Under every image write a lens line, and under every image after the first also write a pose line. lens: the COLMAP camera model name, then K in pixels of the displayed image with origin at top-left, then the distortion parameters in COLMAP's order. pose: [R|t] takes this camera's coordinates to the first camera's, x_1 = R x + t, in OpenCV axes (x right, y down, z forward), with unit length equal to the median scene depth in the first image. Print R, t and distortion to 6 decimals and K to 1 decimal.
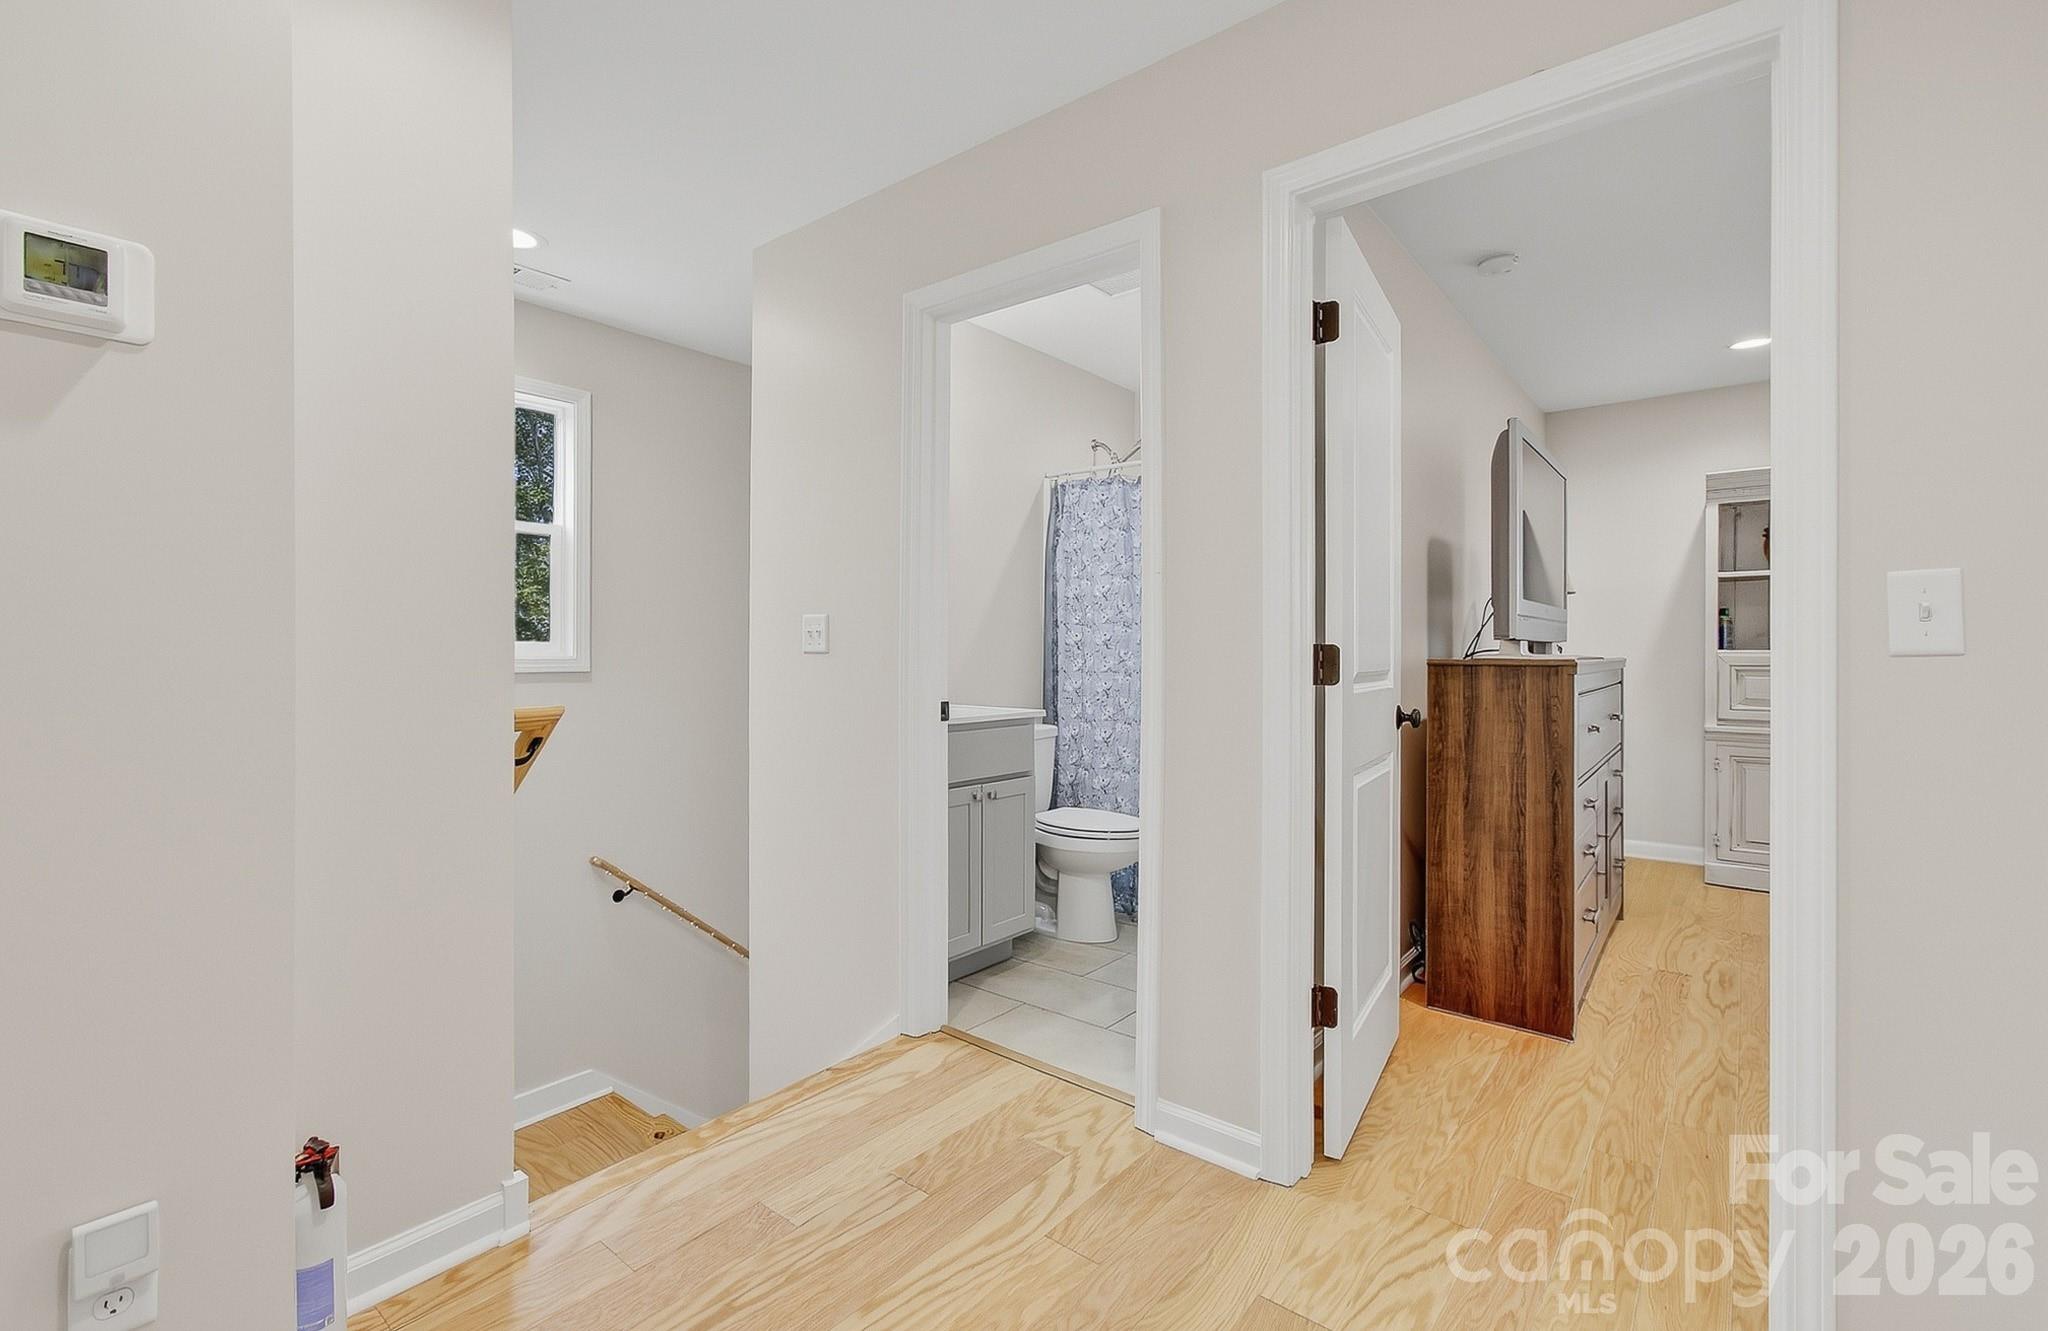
lens RADIAL K [[890.8, 0, 1019.7], [0, 890.8, 652.8], [0, 0, 1]] dist [-0.011633, 0.008853]
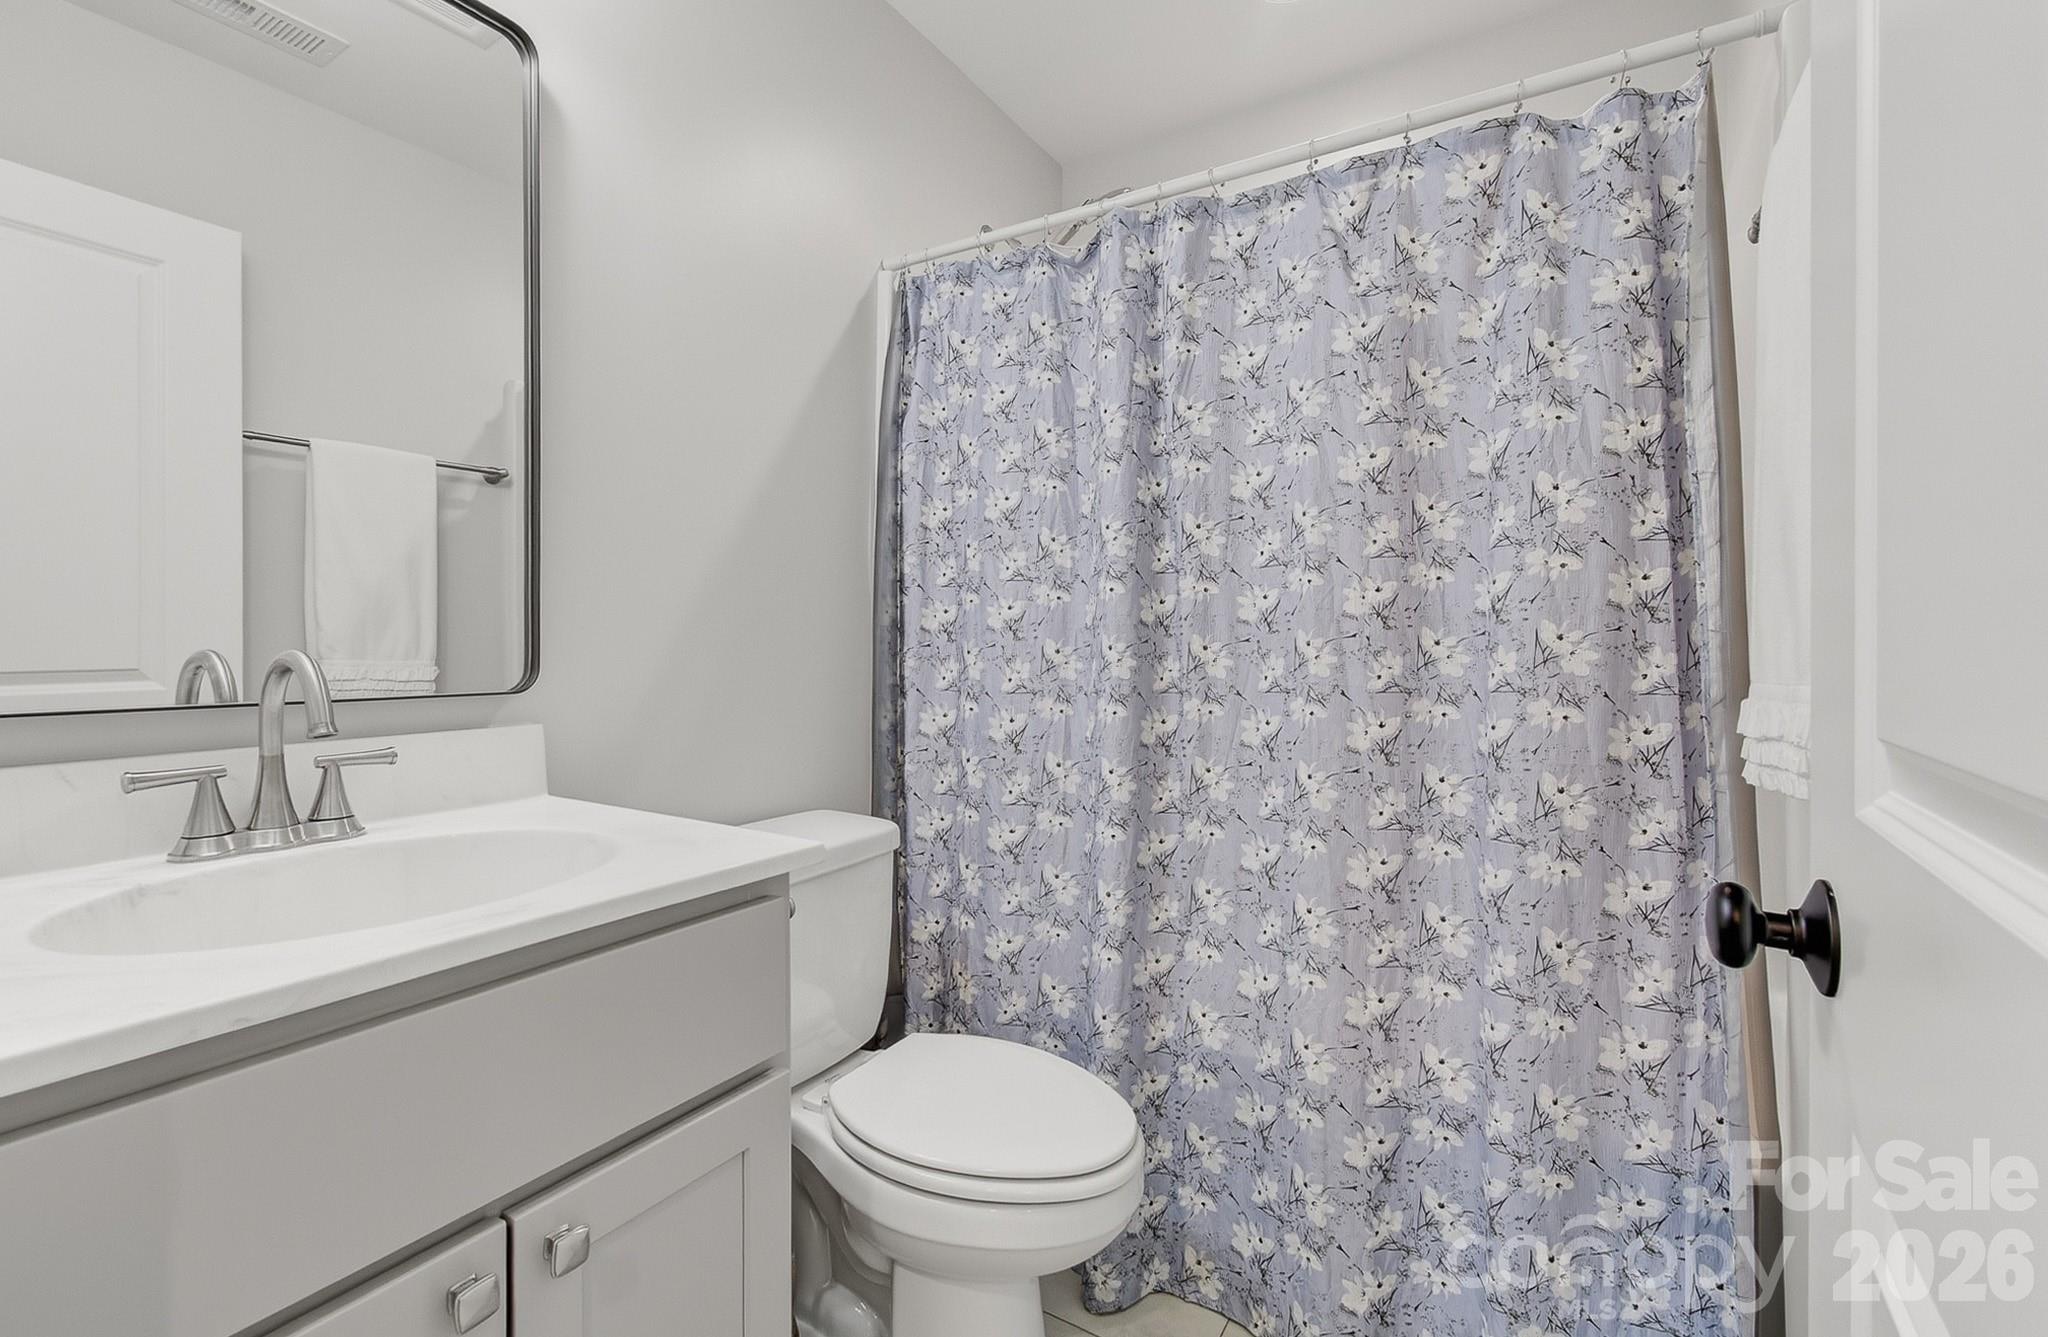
lens RADIAL K [[890.8, 0, 1024.3], [0, 890.8, 656.6], [0, 0, 1]] dist [-0.011633, 0.008853]
pose [[0.990946, -0.001215, 0.134255, 0.042400], [0.001286, 0.999999, -0.000445, 0.003834], [-0.134254, 0.000614, 0.990947, 0.552367]]
